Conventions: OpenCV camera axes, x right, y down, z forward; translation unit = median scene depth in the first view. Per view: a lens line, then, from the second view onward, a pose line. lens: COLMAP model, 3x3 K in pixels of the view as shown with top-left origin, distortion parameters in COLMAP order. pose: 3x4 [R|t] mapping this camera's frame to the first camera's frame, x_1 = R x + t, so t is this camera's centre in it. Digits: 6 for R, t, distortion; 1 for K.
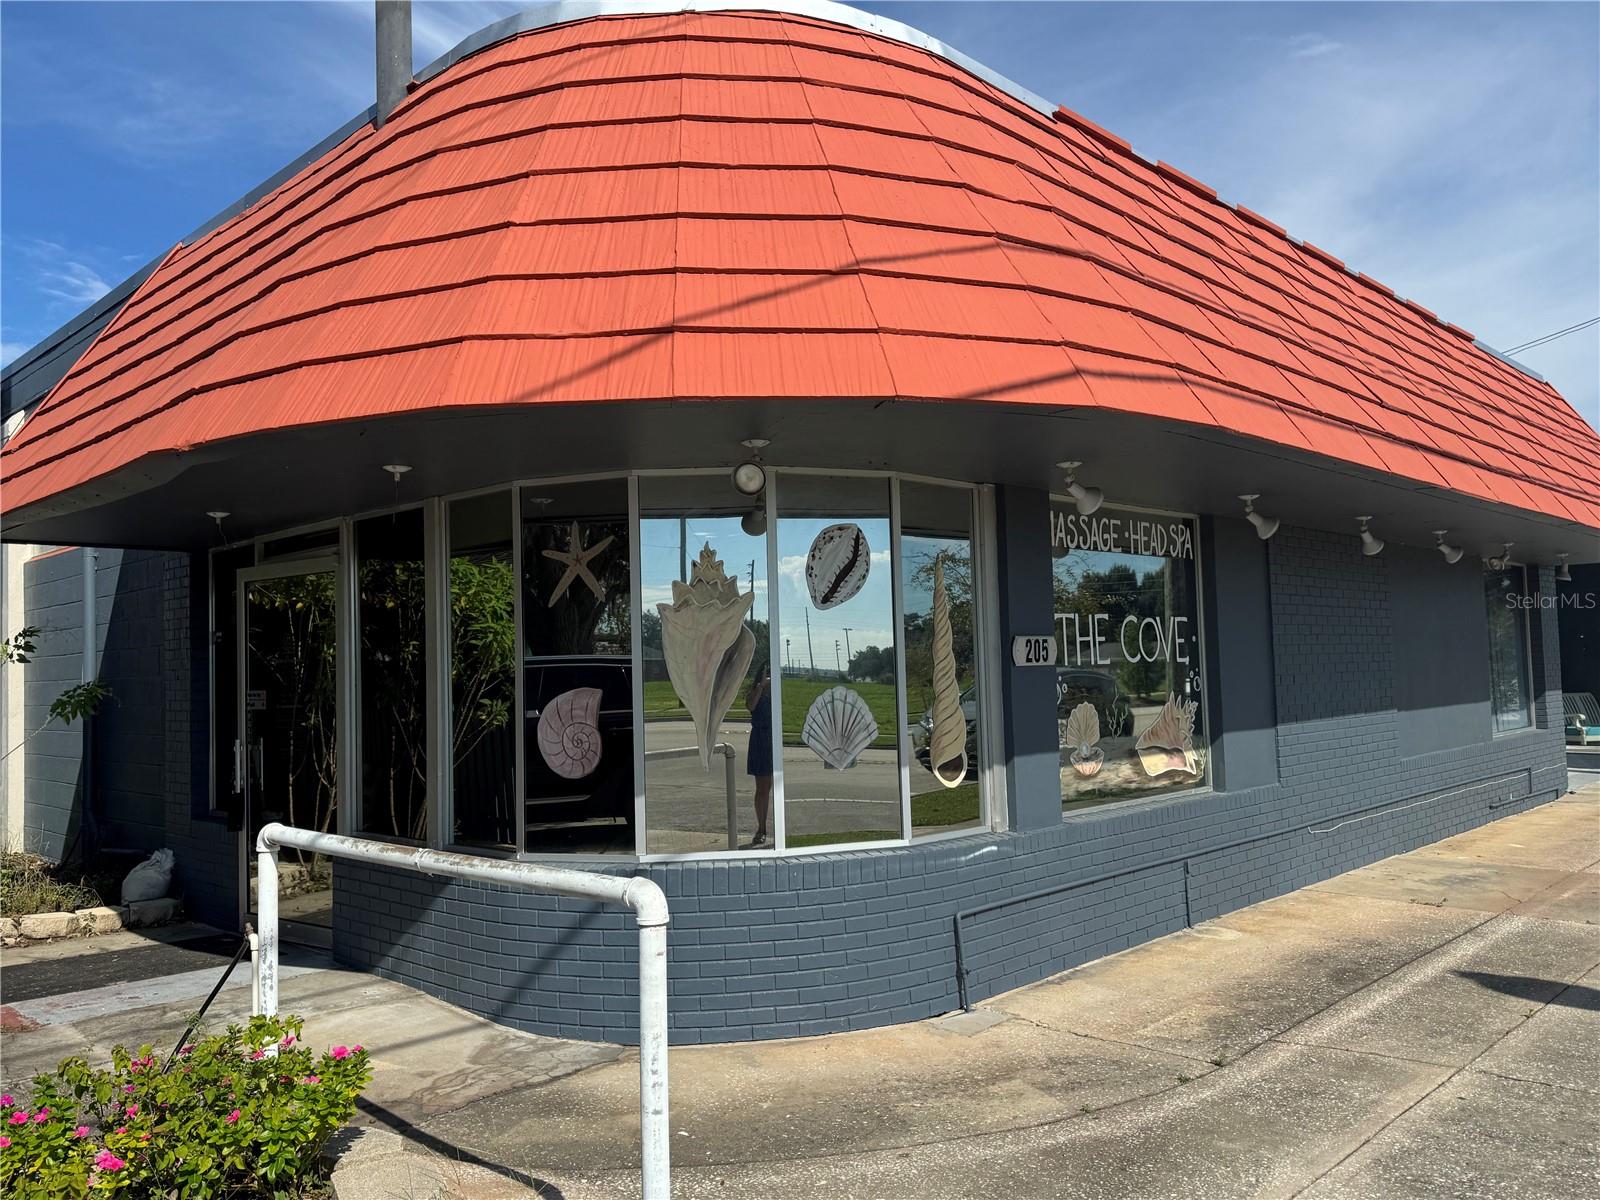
lens RADIAL K [[1182.8, 0, 800.0], [0, 1182.8, 600.0], [0, 0, 1]] dist [0.140245, -0.188547]
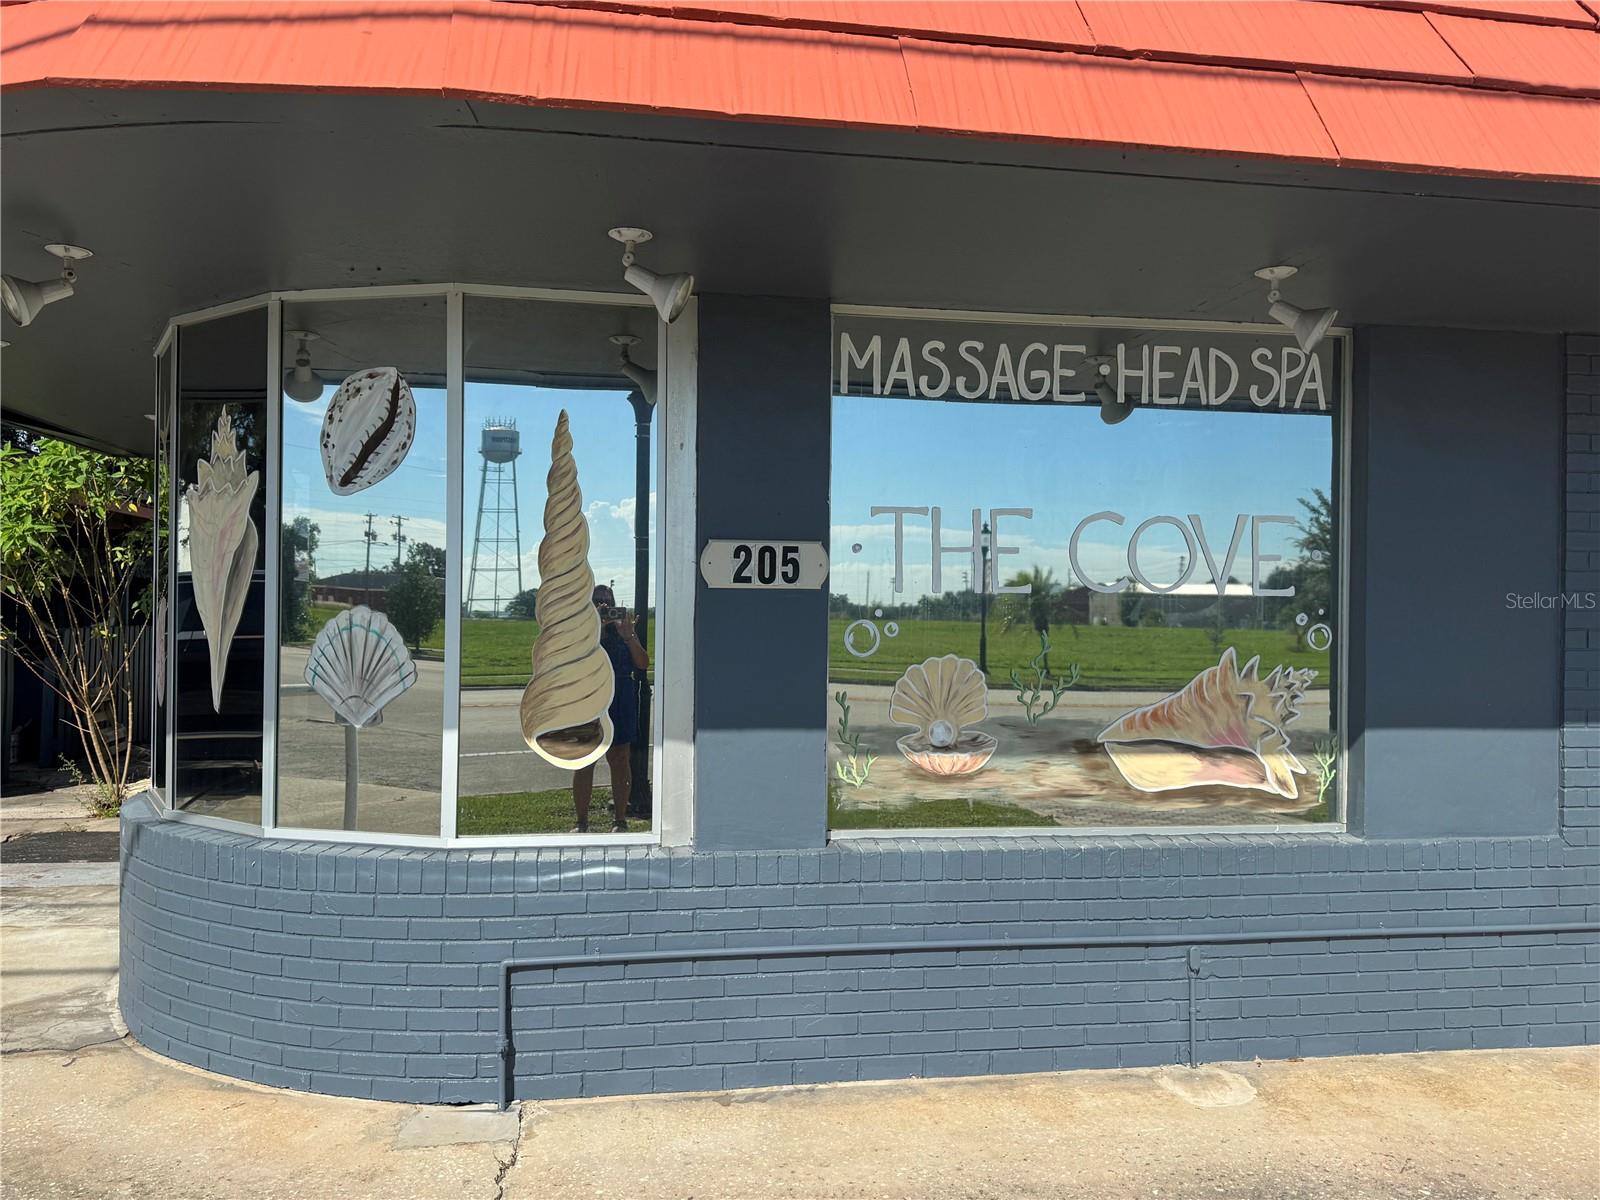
lens RADIAL K [[1182.8, 0, 800.0], [0, 1182.8, 600.0], [0, 0, 1]] dist [0.140245, -0.188547]
pose [[0.811791, 0.033202, -0.583004, 0.596372], [0.001412, 0.998268, 0.058817, 0.026003], [0.583946, -0.048570, 0.810338, 0.535443]]
